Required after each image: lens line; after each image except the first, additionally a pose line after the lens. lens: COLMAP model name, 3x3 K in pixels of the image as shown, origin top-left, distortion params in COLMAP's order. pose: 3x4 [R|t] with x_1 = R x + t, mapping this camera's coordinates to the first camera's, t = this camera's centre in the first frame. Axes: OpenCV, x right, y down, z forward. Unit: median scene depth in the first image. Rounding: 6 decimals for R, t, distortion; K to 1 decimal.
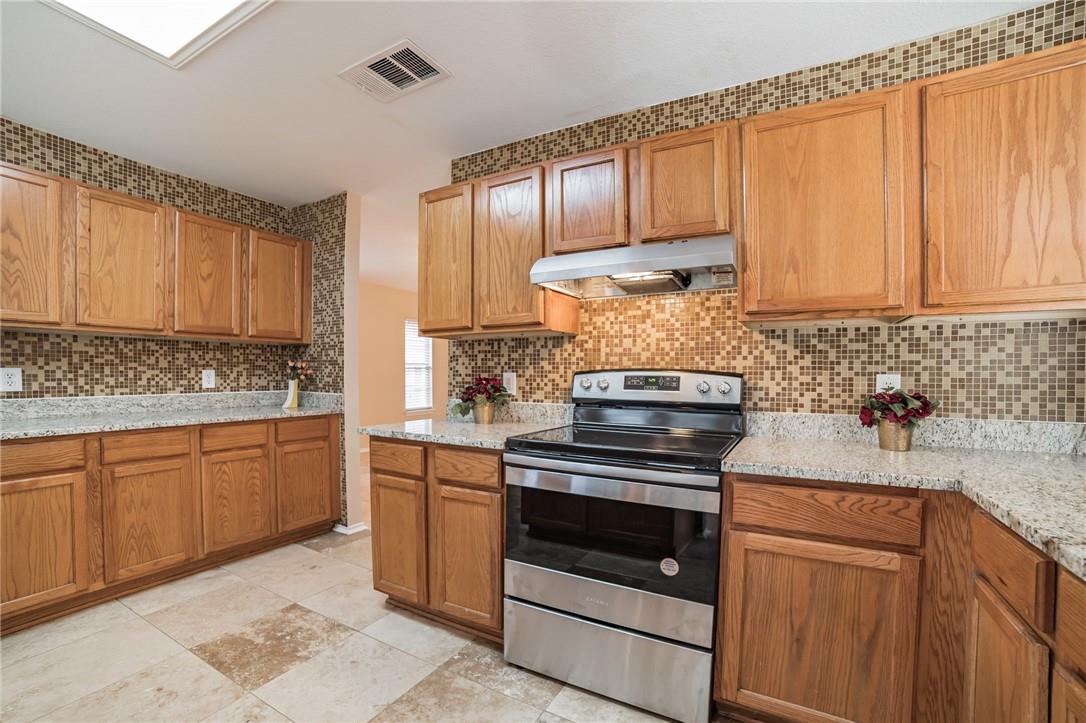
lens RADIAL K [[453.7, 0, 531.4], [0, 453.7, 376.9], [0, 0, 1]] dist [-0.037208, 0.008790]
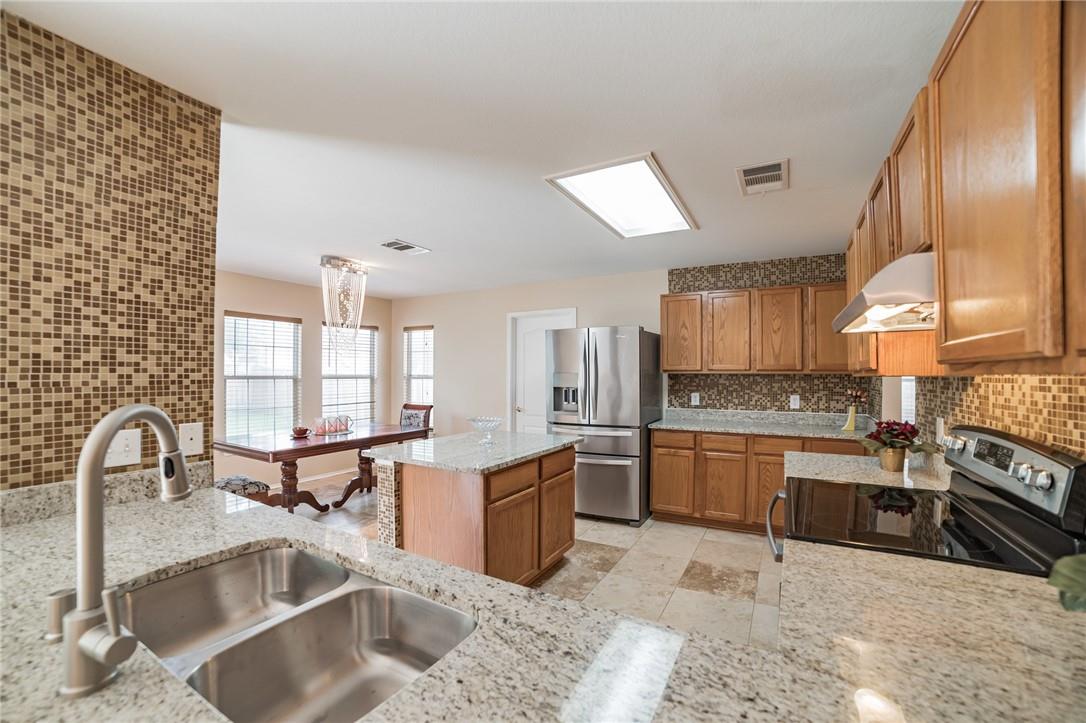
lens RADIAL K [[453.7, 0, 563.7], [0, 453.7, 369.6], [0, 0, 1]] dist [-0.037208, 0.008790]
pose [[0.071366, -0.016658, -0.997311, 0.786091], [-0.009969, 0.999799, -0.017413, -0.084316], [0.997400, 0.011185, 0.071185, 0.280735]]
